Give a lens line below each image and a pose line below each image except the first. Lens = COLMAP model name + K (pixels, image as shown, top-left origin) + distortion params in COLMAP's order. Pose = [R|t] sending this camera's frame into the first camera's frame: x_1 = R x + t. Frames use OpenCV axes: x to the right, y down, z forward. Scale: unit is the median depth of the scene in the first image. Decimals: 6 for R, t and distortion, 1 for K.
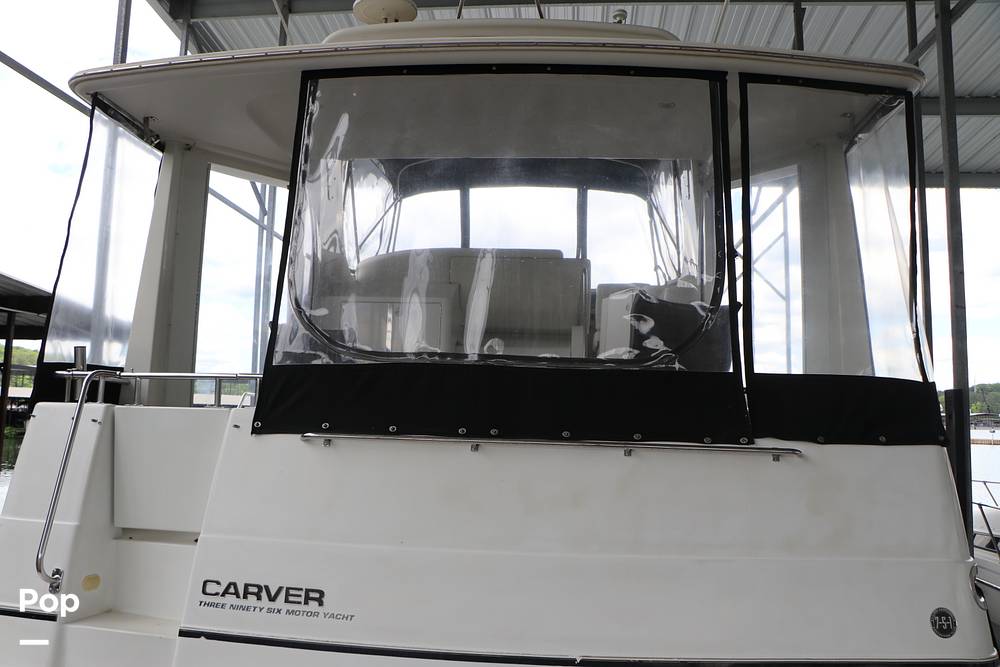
lens RADIAL K [[838.0, 0, 484.6], [0, 838.0, 321.9], [0, 0, 1]] dist [-0.191457, 0.144223]
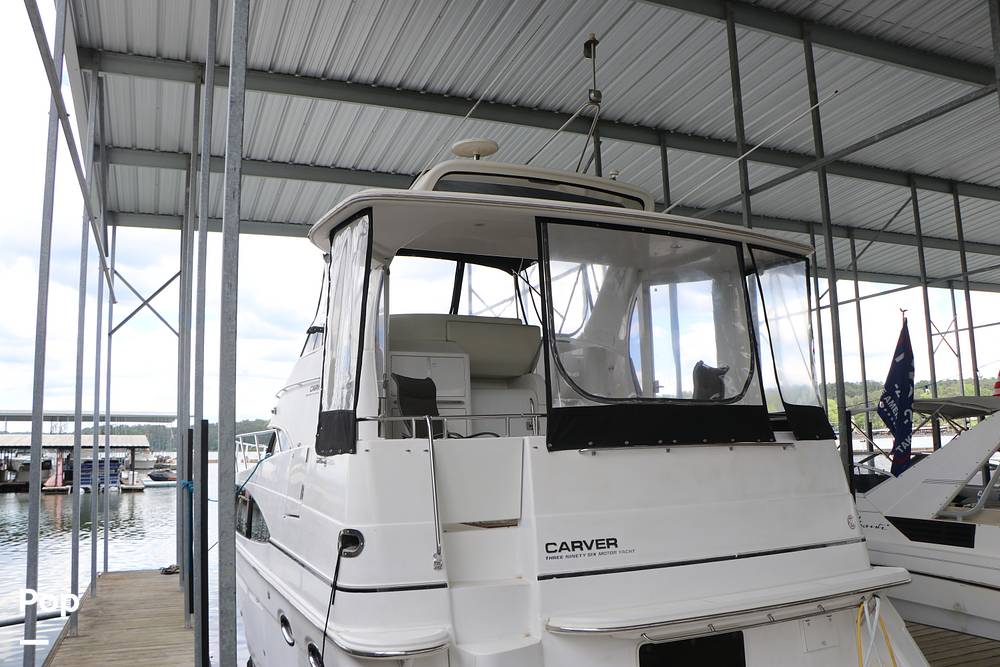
lens RADIAL K [[814.8, 0, 494.4], [0, 814.8, 334.5], [0, 0, 1]] dist [-0.182769, 0.158076]
pose [[0.875844, 0.018484, 0.482241, -1.225964], [-0.009692, 0.999738, -0.020717, -0.062308], [-0.482497, 0.013471, 0.875794, -0.358670]]
